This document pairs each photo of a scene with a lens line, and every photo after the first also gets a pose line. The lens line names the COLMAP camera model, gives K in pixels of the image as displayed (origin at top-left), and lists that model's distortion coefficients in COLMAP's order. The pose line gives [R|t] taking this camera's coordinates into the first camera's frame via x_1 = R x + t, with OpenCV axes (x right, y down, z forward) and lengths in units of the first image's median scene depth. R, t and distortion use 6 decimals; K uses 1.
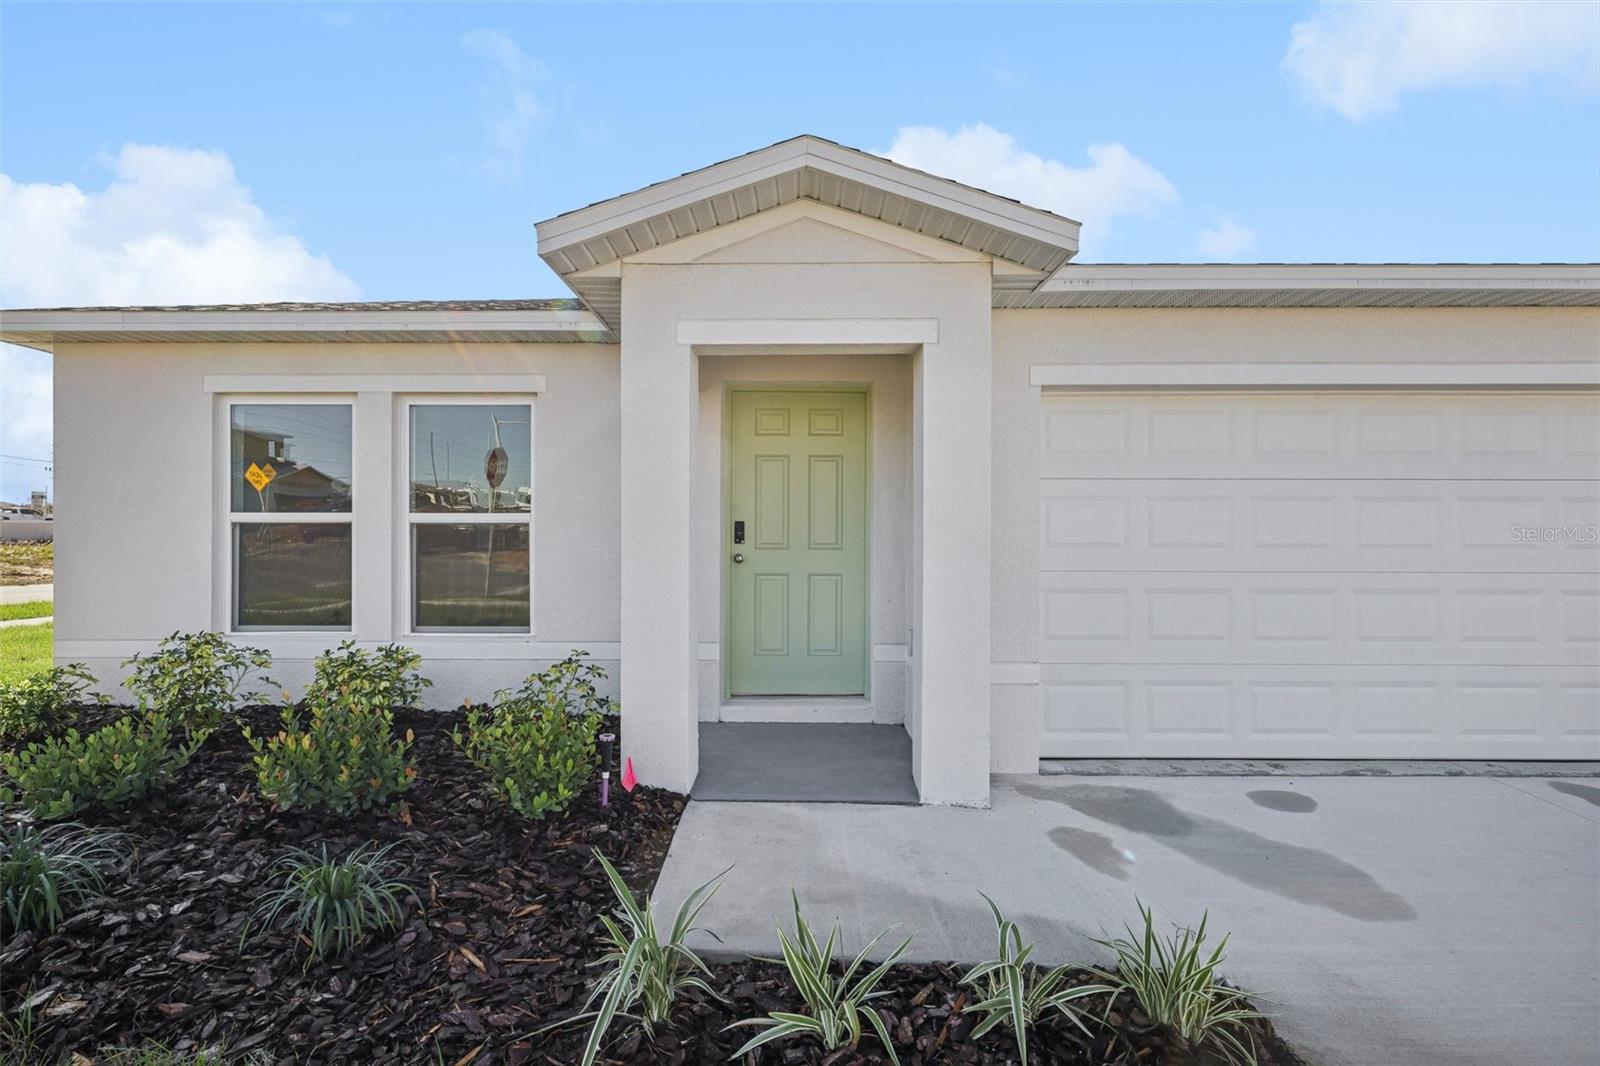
lens RADIAL K [[751.9, 0, 752.7], [0, 751.9, 540.0], [0, 0, 1]] dist [0.000333, -0.000109]
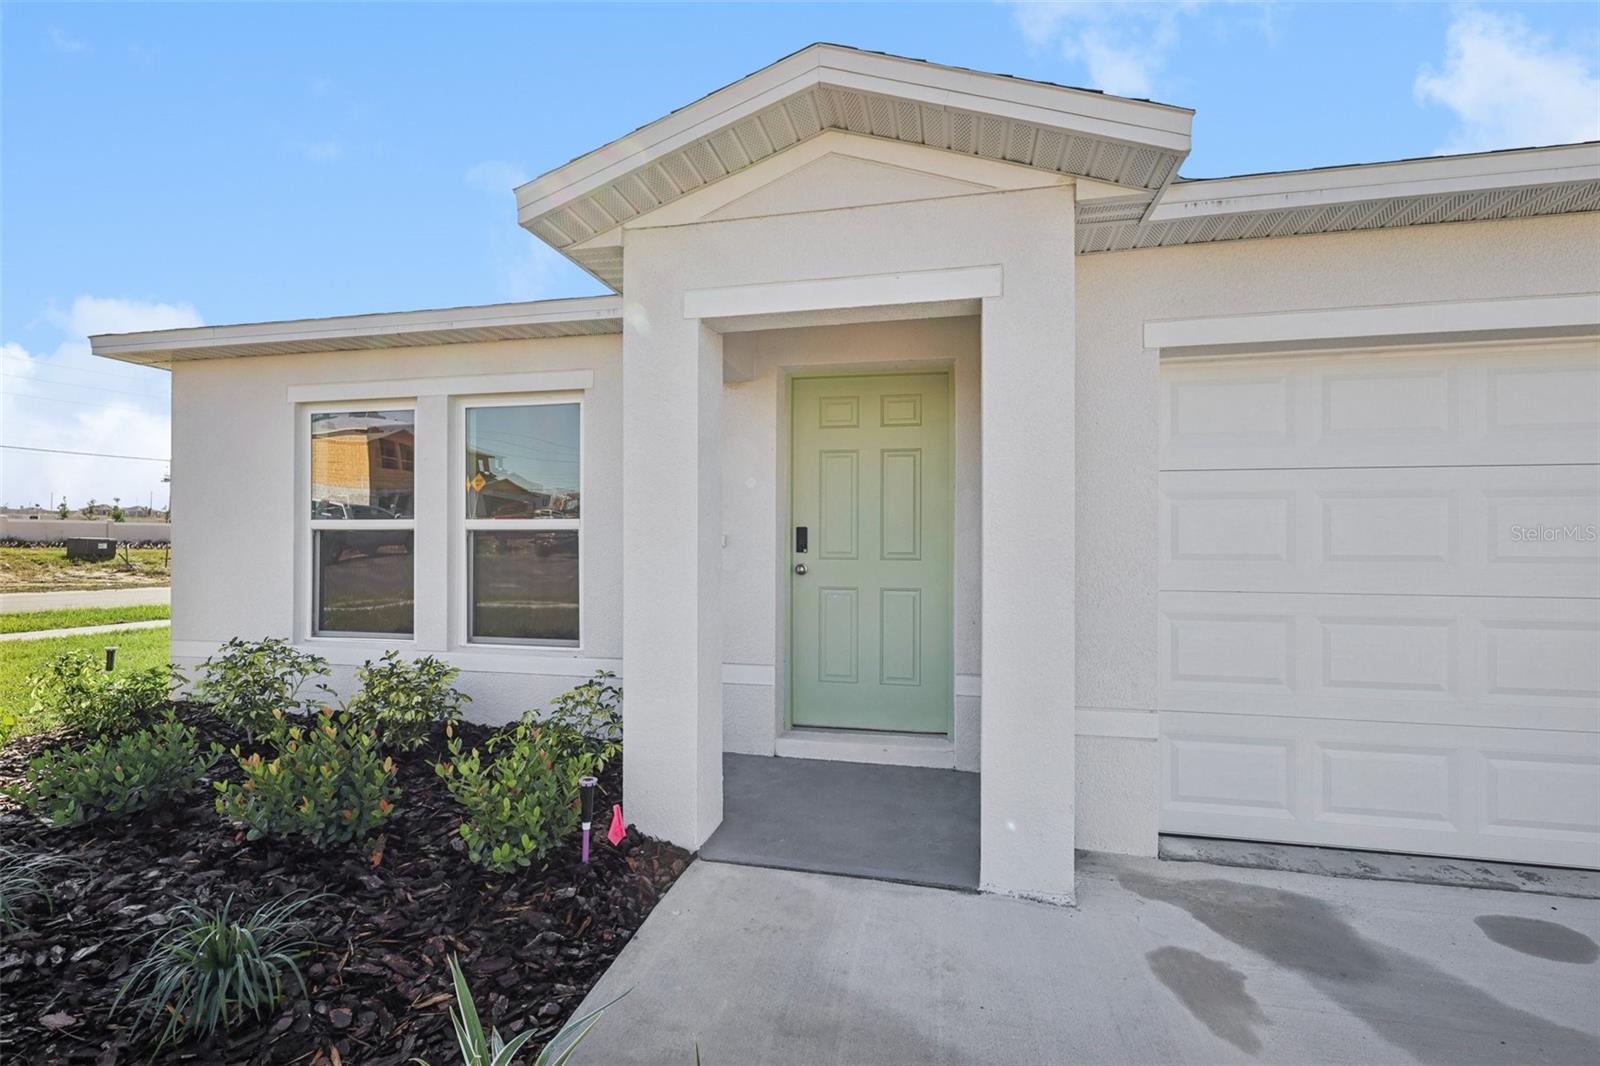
lens RADIAL K [[751.9, 0, 752.7], [0, 751.9, 540.0], [0, 0, 1]] dist [0.000333, -0.000109]
pose [[0.978413, 0.000723, -0.206657, 0.149959], [-0.002189, 0.999974, -0.006866, -0.005014], [0.206647, 0.007170, 0.978389, 0.184934]]
